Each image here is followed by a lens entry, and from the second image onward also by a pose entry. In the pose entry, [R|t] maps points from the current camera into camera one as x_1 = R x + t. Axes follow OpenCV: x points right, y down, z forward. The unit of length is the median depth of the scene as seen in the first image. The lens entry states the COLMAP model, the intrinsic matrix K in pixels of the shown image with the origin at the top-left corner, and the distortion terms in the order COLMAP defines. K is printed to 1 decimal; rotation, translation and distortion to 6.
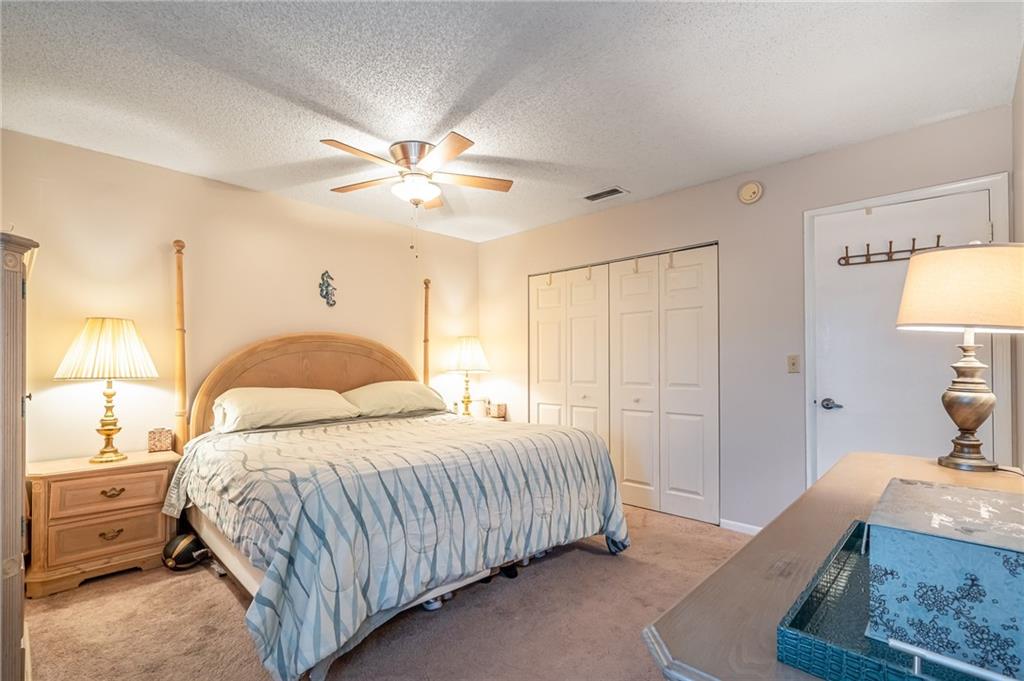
lens RADIAL K [[467.3, 0, 509.8], [0, 467.3, 361.2], [0, 0, 1]] dist [-0.051982, 0.000180]
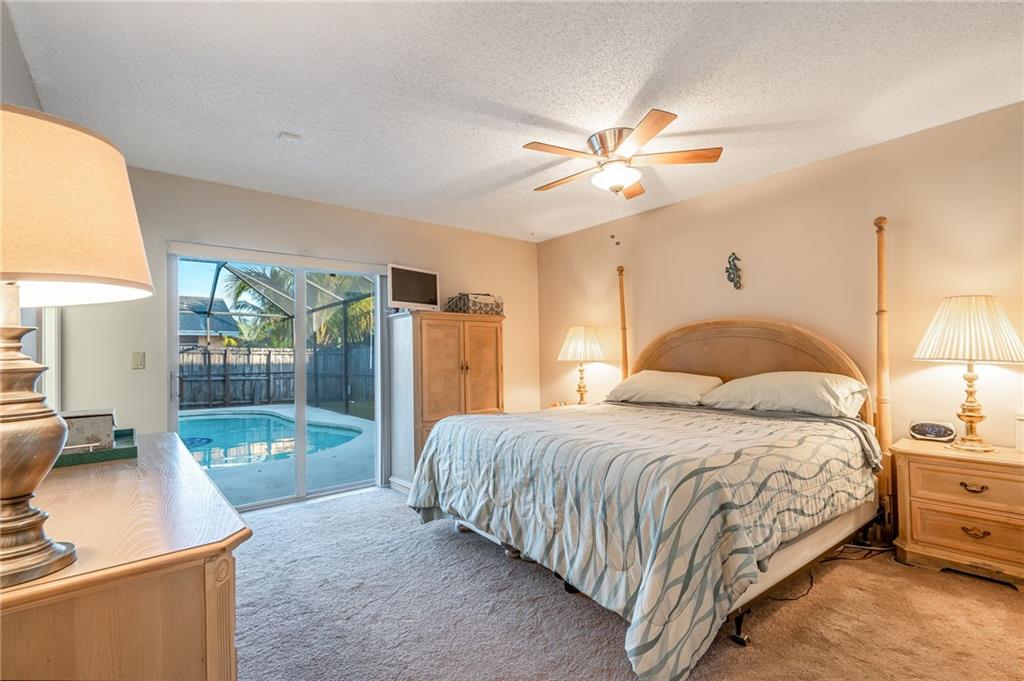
lens RADIAL K [[462.7, 0, 513.1], [0, 462.7, 344.2], [0, 0, 1]] dist [-0.002446, 0.000652]
pose [[-0.107154, -0.013211, -0.994155, 0.562059], [0.019781, 0.999685, -0.015417, 0.000156], [0.994046, -0.021318, -0.106859, 0.613271]]
